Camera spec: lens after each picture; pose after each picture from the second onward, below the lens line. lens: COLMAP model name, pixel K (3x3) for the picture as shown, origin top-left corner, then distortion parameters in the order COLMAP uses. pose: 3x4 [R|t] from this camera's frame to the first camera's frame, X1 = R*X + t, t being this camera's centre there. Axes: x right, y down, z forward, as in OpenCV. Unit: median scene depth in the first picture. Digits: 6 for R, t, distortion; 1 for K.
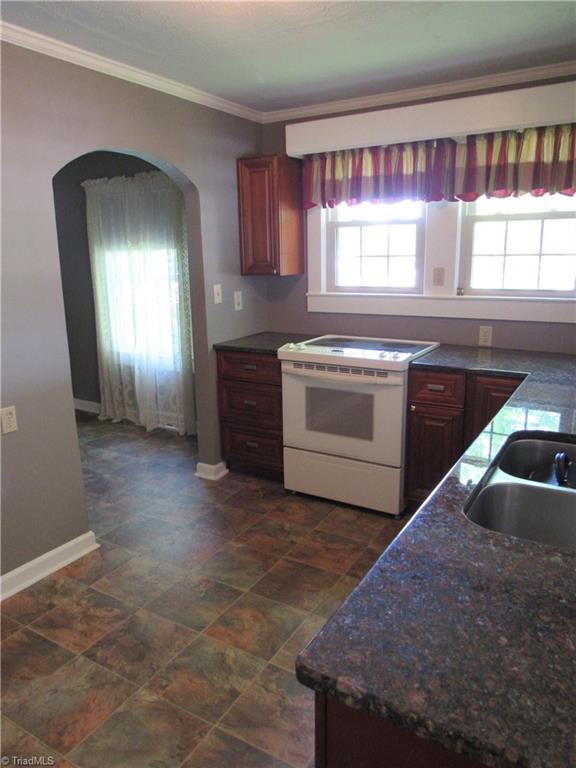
lens RADIAL K [[549.4, 0, 287.9], [0, 549.4, 383.6], [0, 0, 1]] dist [-0.028405, 0.008005]
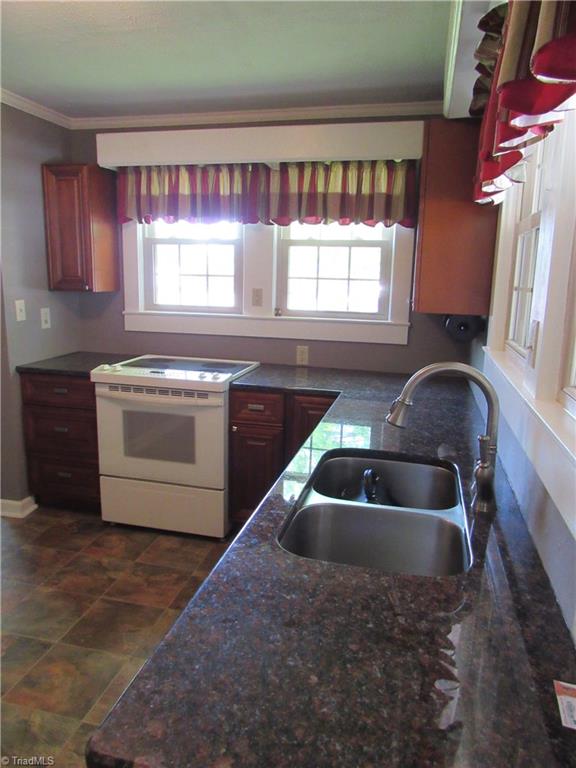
lens RADIAL K [[549.4, 0, 285.9], [0, 549.4, 384.5], [0, 0, 1]] dist [-0.028405, 0.008005]
pose [[0.953405, -0.020222, 0.301016, 0.018111], [0.028955, 0.999278, -0.024579, -0.007910], [-0.300302, 0.032150, 0.953302, 0.019582]]
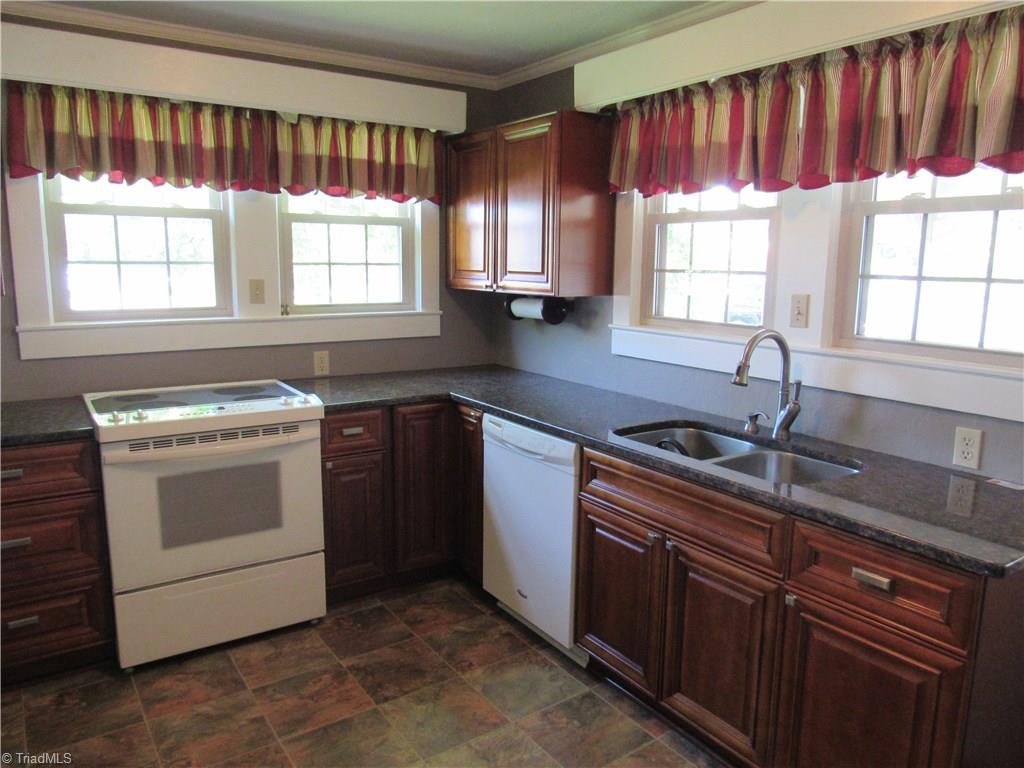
lens RADIAL K [[732.5, 0, 520.4], [0, 732.5, 383.6], [0, 0, 1]] dist [-0.028405, 0.008005]
pose [[0.414240, -0.129237, 0.900946, -0.521485], [0.187796, 0.980704, 0.054333, -0.066416], [-0.890583, 0.146687, 0.430517, 0.305636]]
